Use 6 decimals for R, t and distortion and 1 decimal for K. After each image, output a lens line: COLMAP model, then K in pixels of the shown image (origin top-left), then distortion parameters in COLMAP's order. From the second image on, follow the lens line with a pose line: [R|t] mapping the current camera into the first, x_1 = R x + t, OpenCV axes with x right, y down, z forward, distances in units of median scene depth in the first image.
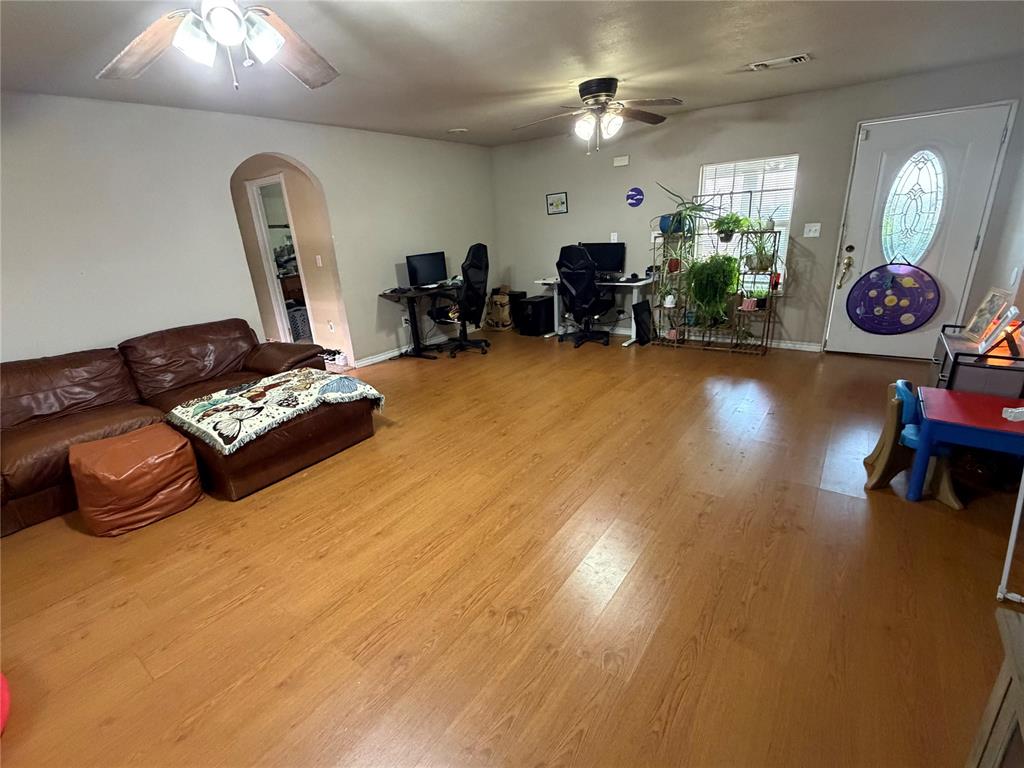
lens RADIAL K [[464.2, 0, 513.5], [0, 464.2, 385.7], [0, 0, 1]] dist [0.002477, 0.000199]
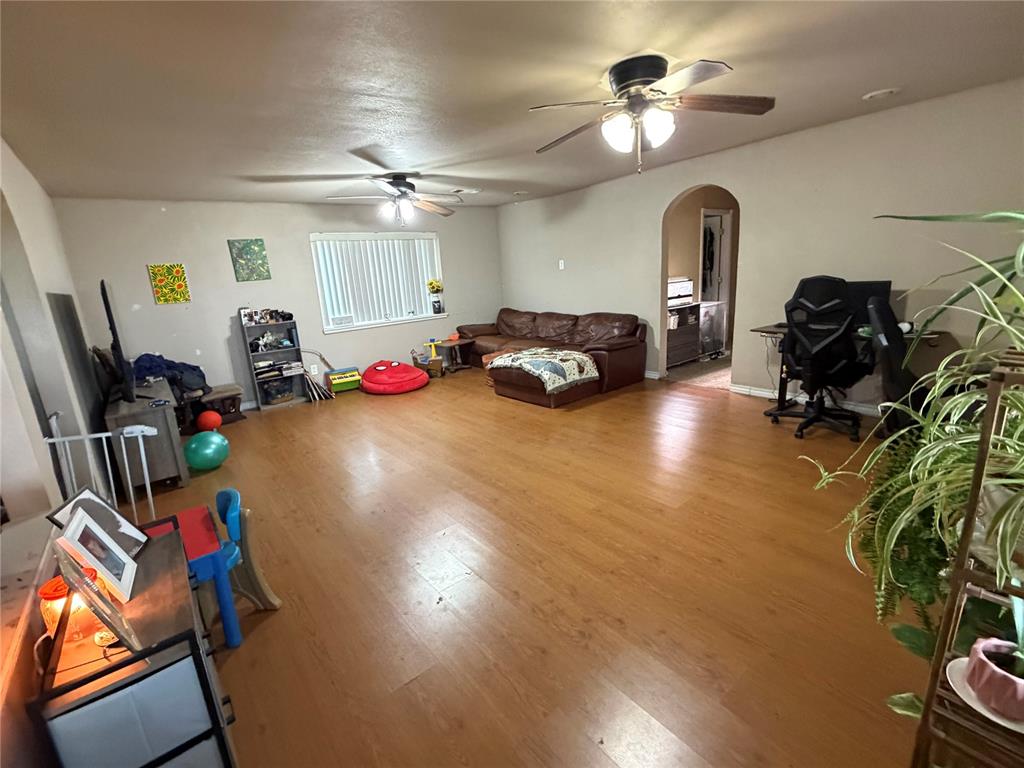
lens RADIAL K [[464.2, 0, 507.2], [0, 464.2, 386.4], [0, 0, 1]] dist [0.002477, 0.000199]
pose [[-0.262765, 0.308290, -0.914282, 1.040030], [-0.239624, 0.897042, 0.371344, -0.461125], [0.934631, 0.316660, -0.161837, 1.131334]]
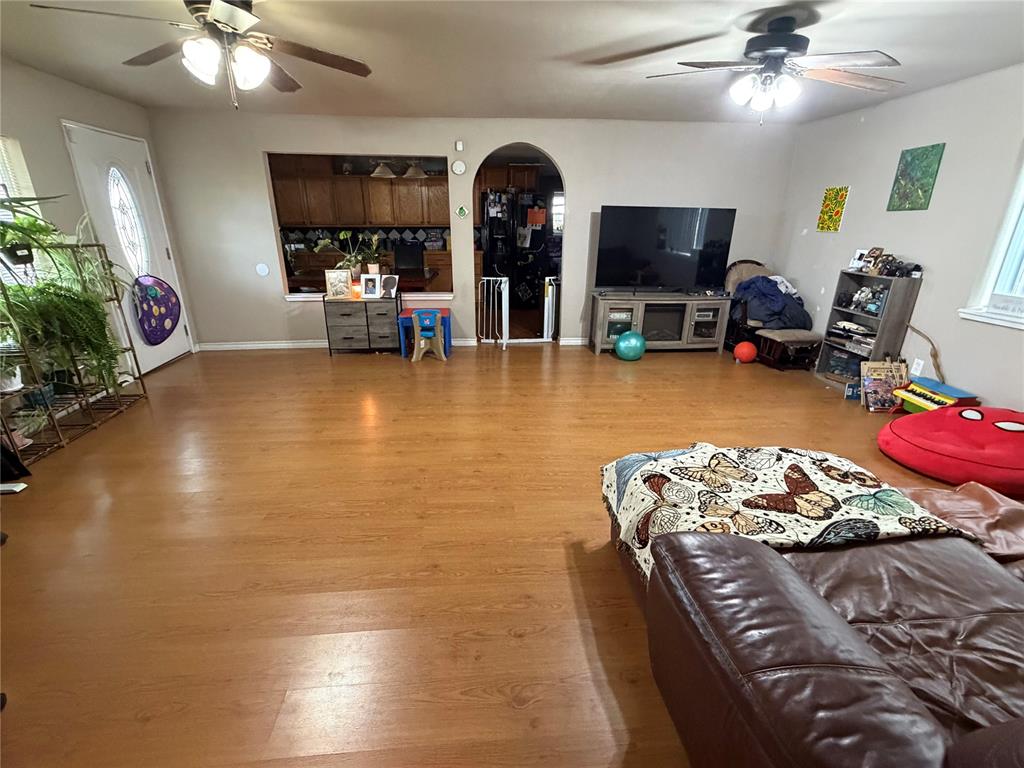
lens RADIAL K [[464.2, 0, 509.9], [0, 464.2, 382.8], [0, 0, 1]] dist [0.002477, 0.000199]
pose [[-0.657572, -0.200727, 0.726160, -0.654857], [0.276361, 0.832398, 0.480352, -0.431837], [-0.700874, 0.516548, -0.491888, 1.363493]]
